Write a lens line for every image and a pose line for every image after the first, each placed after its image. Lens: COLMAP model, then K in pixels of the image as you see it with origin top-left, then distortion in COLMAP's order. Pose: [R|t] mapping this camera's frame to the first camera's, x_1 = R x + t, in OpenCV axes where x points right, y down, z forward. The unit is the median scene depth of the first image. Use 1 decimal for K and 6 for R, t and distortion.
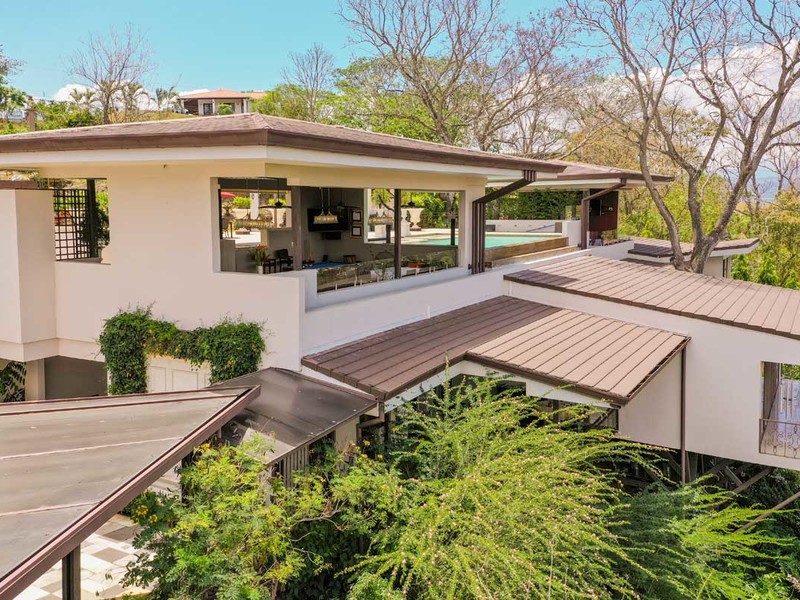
lens RADIAL K [[704.2, 0, 410.6], [0, 704.2, 273.3], [0, 0, 1]] dist [0.284268, -0.369181]
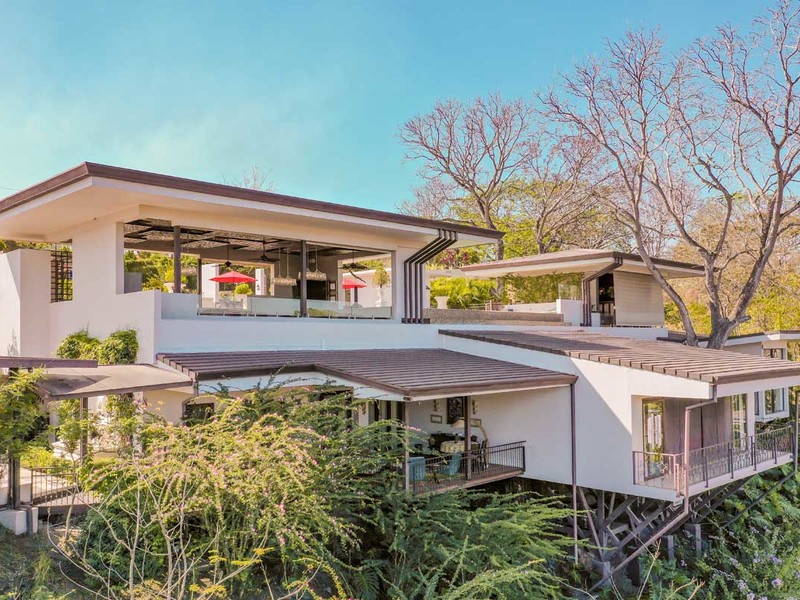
lens RADIAL K [[712.7, 0, 398.8], [0, 712.7, 315.7], [0, 0, 1]] dist [0.024775, 0.010168]
pose [[0.960517, -0.020442, -0.277470, 0.338312], [-0.019785, 0.989754, -0.141408, 0.123579], [0.277518, 0.141315, 0.950271, -0.052531]]
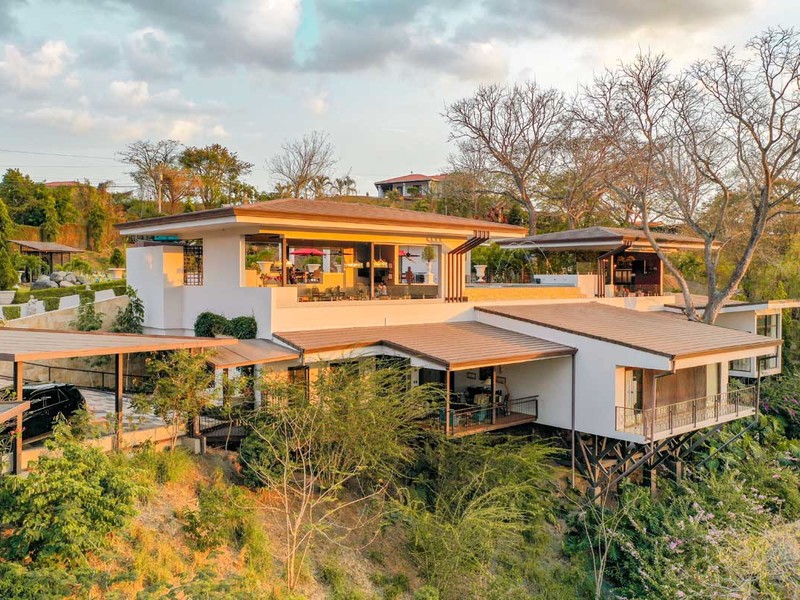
lens RADIAL K [[748.5, 0, 406.9], [0, 748.5, 275.9], [0, 0, 1]] dist [0.003955, 0.010055]
pose [[0.946388, 0.005654, -0.322982, 0.430191], [-0.038933, 0.994555, -0.096672, 0.081011], [0.320677, 0.104064, 0.941455, -0.378581]]
